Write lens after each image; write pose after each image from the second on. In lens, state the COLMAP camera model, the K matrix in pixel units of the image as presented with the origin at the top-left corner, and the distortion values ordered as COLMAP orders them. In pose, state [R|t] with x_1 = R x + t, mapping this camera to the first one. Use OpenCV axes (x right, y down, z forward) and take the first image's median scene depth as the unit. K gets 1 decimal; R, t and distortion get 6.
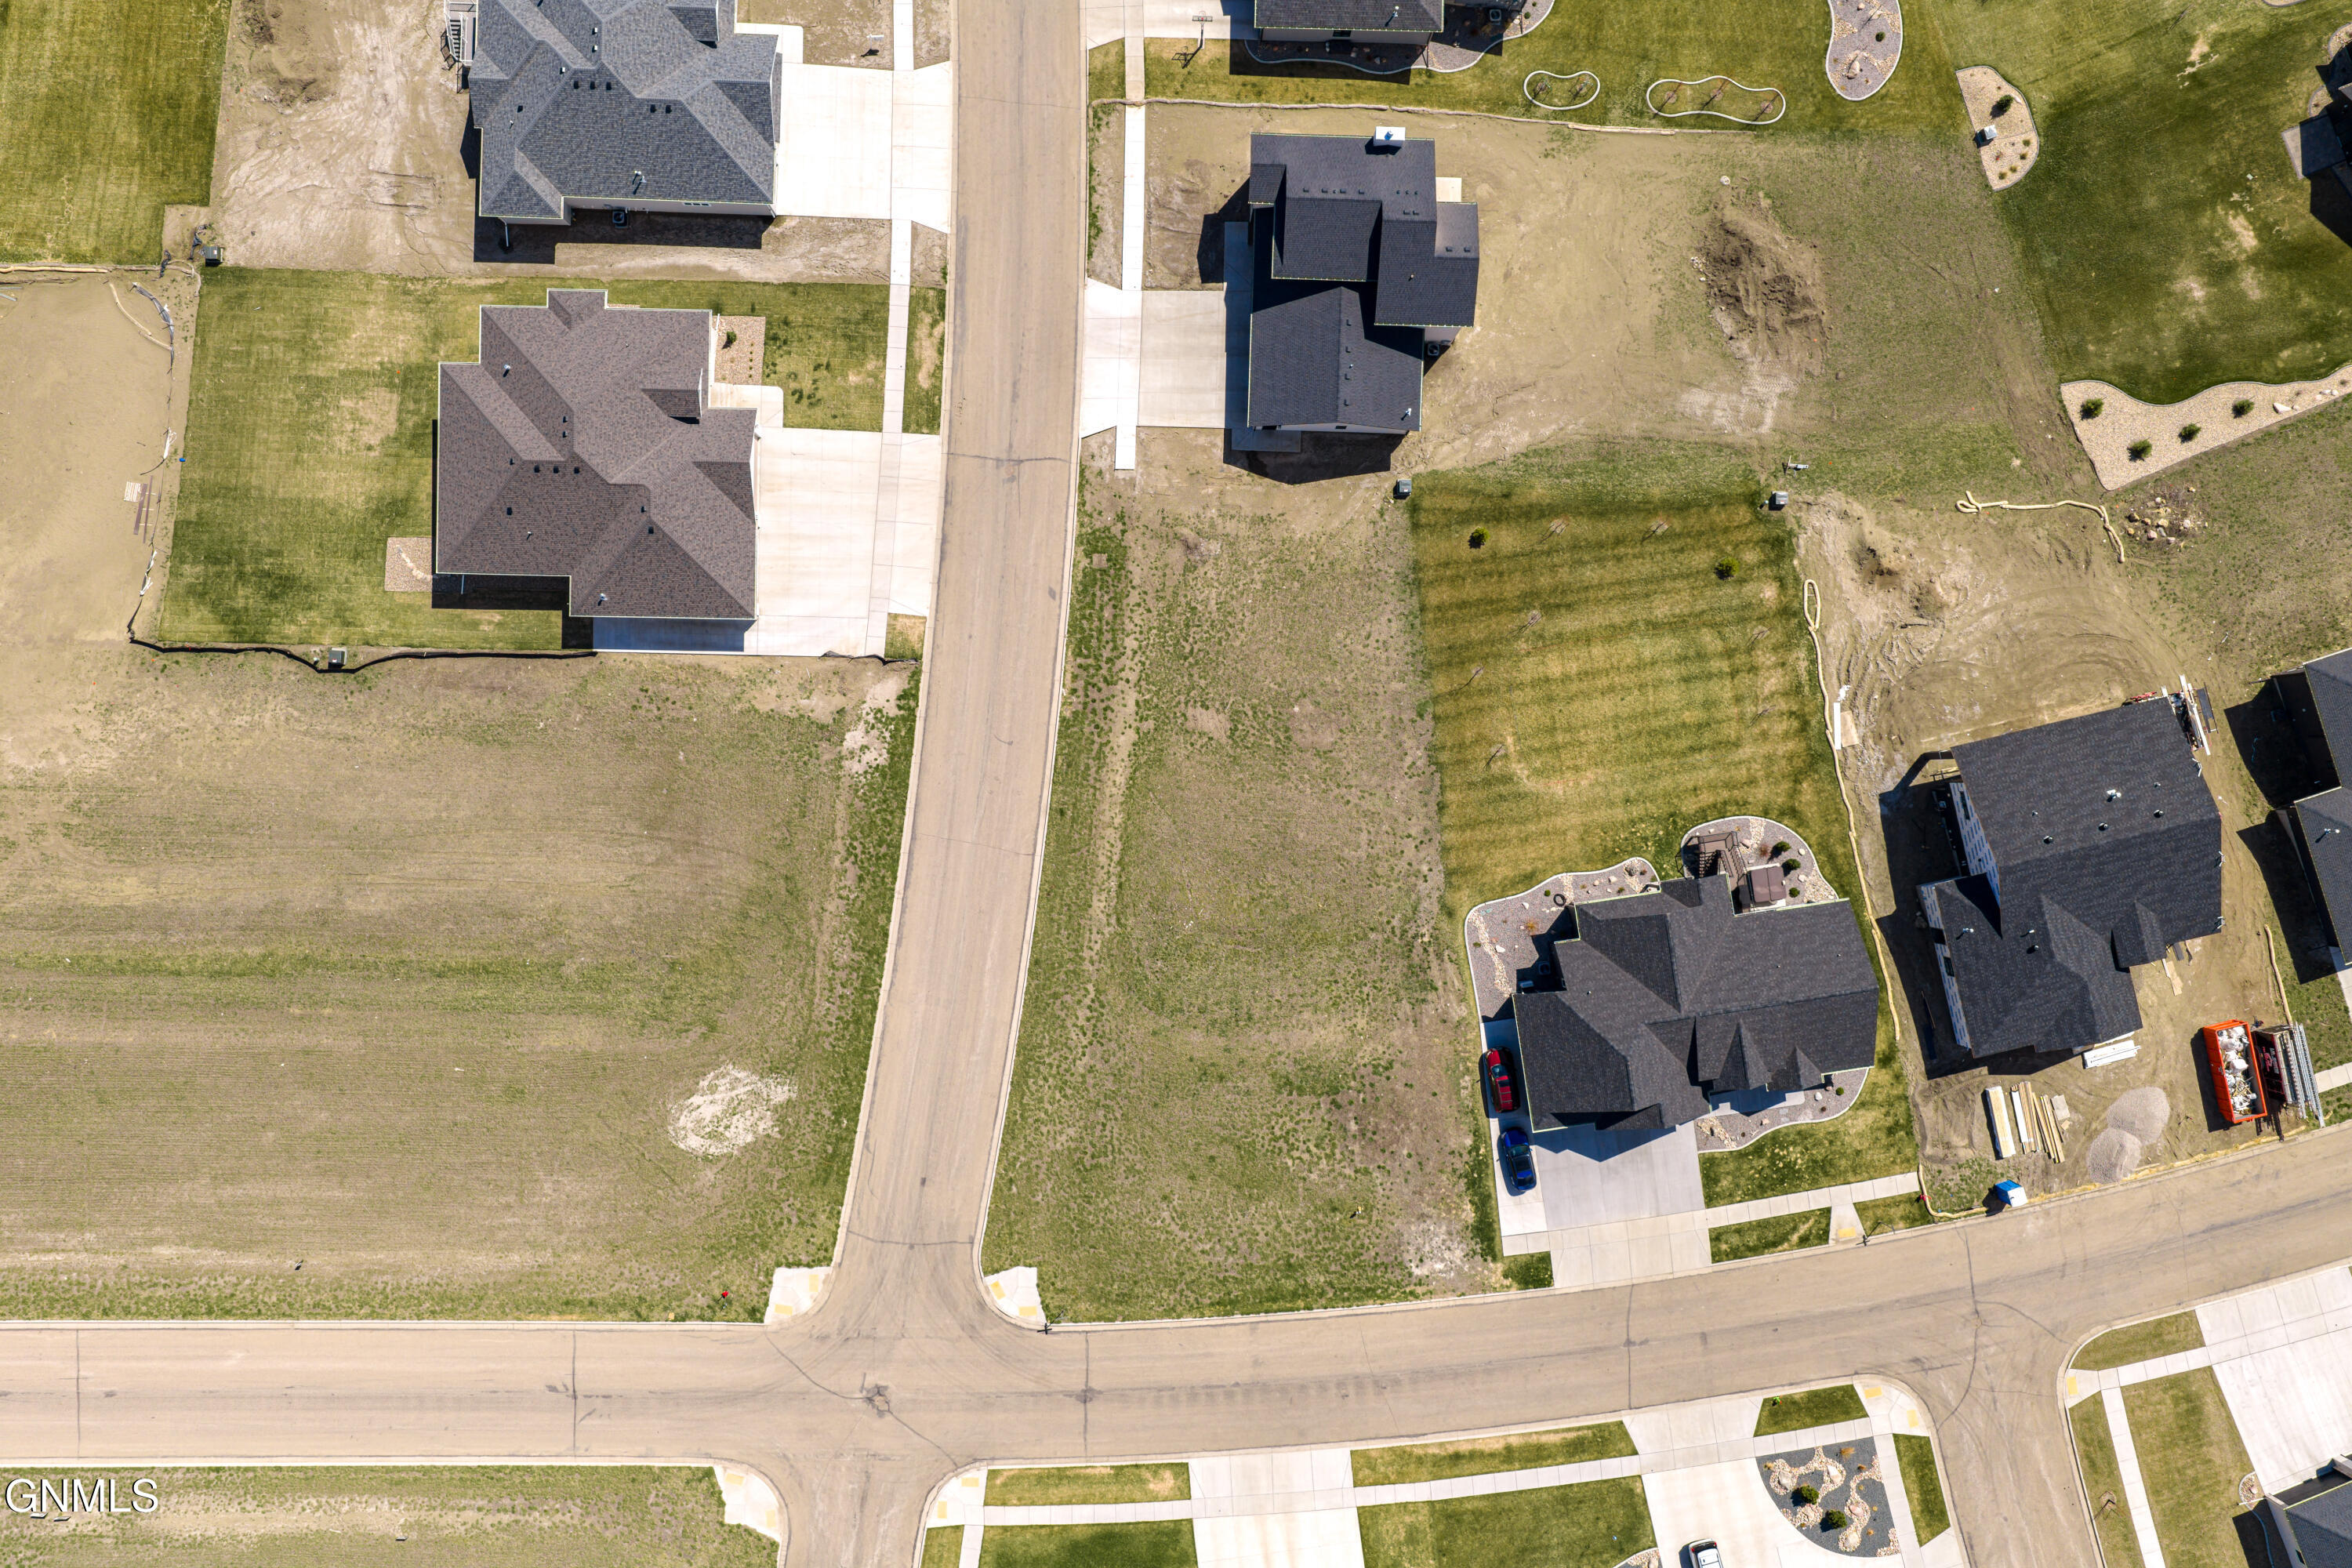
lens RADIAL K [[1944.8, 0, 1172.9], [0, 1944.8, 765.4], [0, 0, 1]] dist [0.025145, -0.052744]
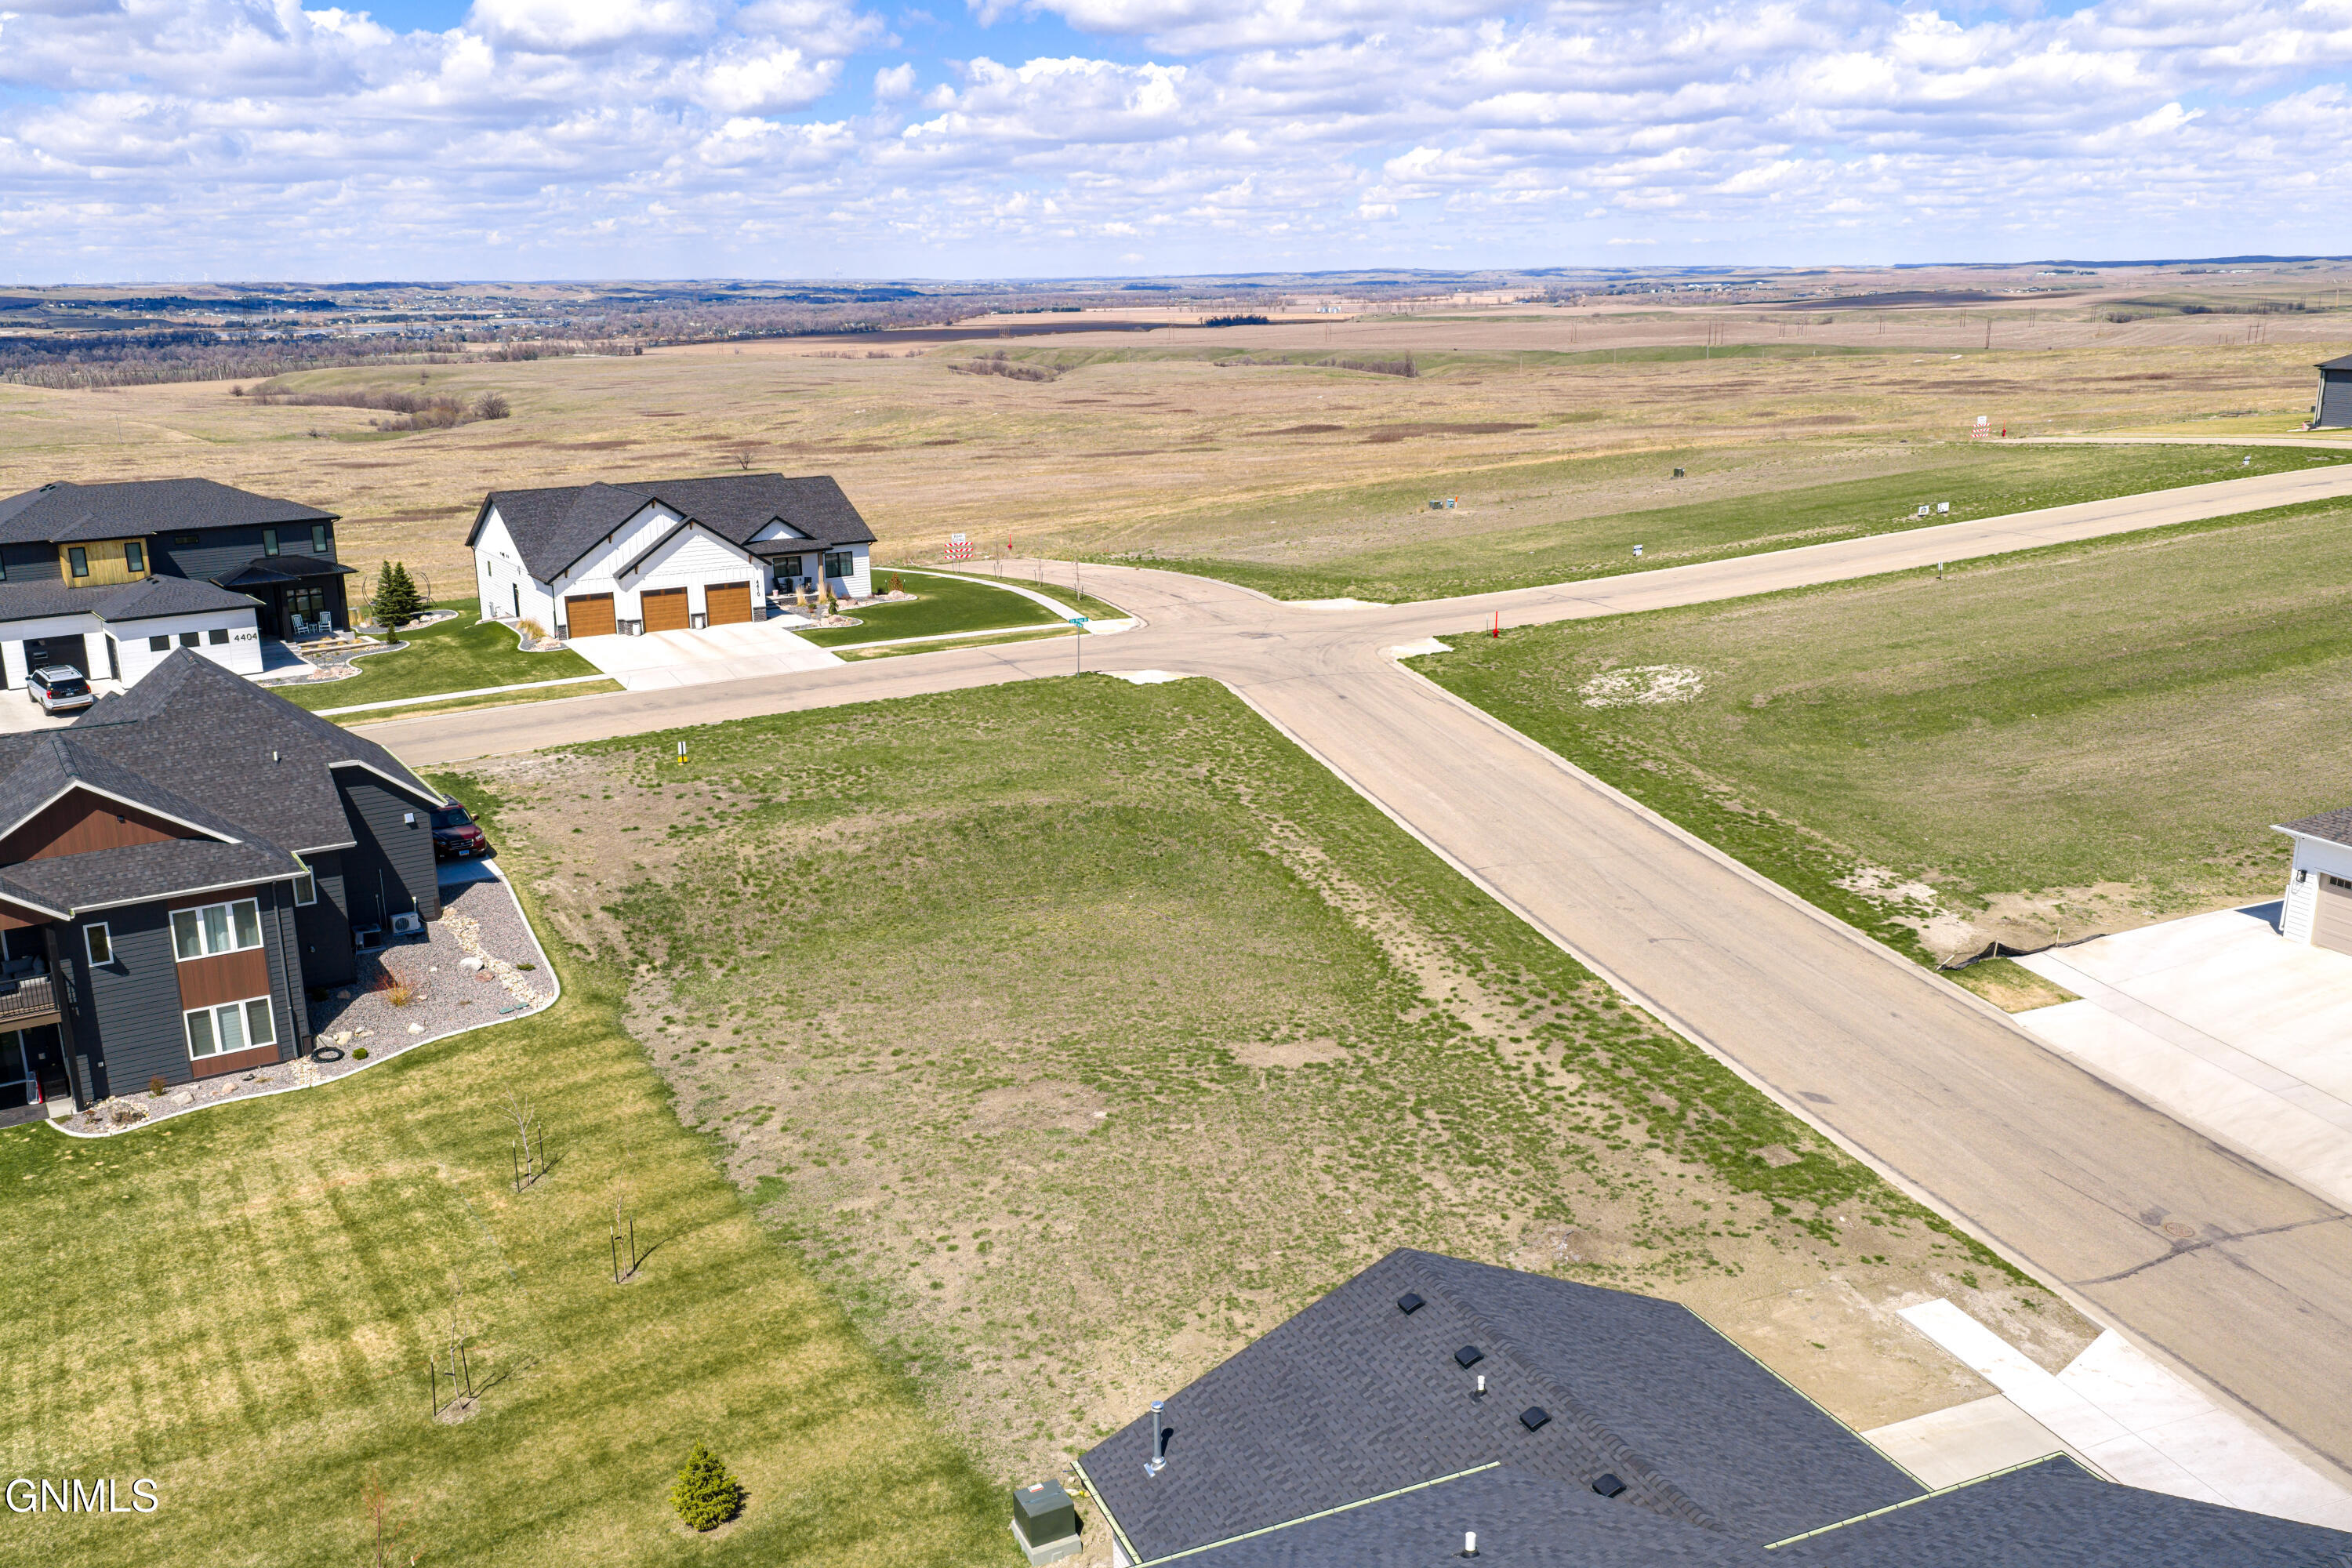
lens RADIAL K [[1937.6, 0, 1174.9], [0, 1937.6, 793.7], [0, 0, 1]] dist [0.021014, -0.038628]
pose [[-0.907633, 0.110083, -0.405074, 0.198576], [-0.419765, -0.237493, 0.876010, -0.354704], [0.000232, 0.965132, 0.261765, 0.848432]]
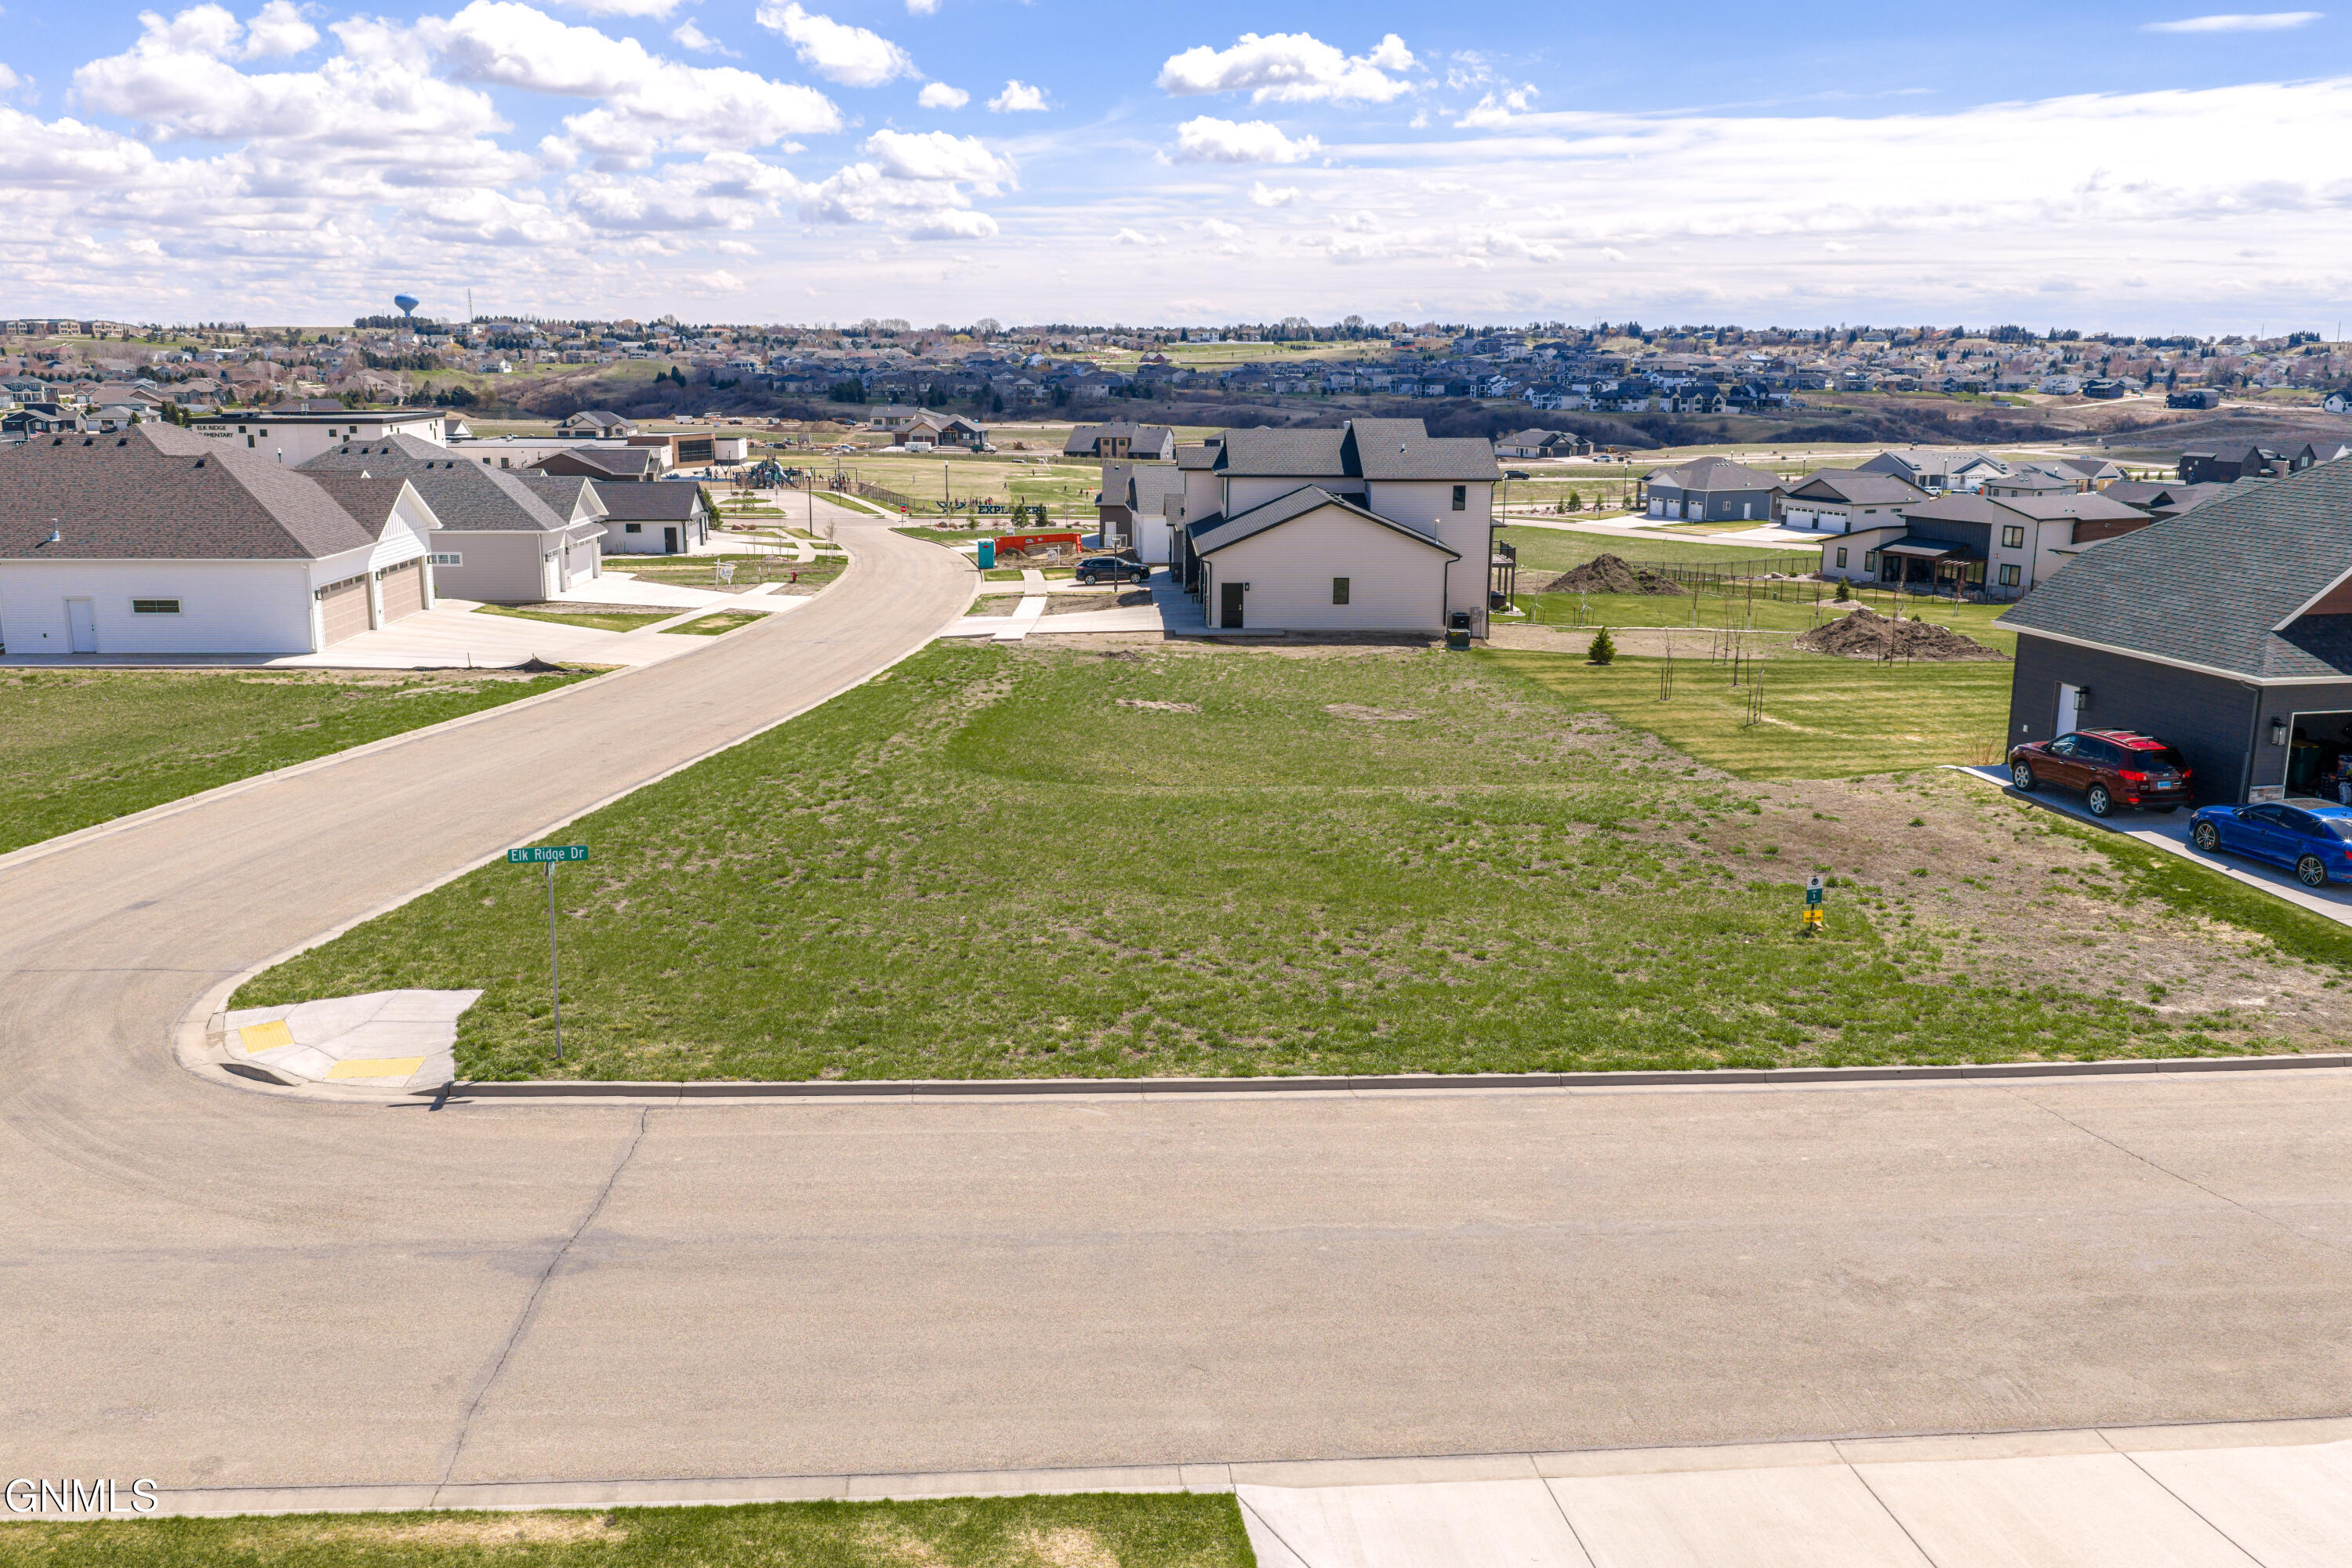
lens RADIAL K [[1937.6, 0, 1174.9], [0, 1937.6, 793.7], [0, 0, 1]] dist [0.021014, -0.038628]
pose [[0.998701, -0.018509, 0.047465, -0.001288], [0.050358, 0.217559, -0.974747, 0.468586], [0.007715, 0.975872, 0.218209, 0.920583]]
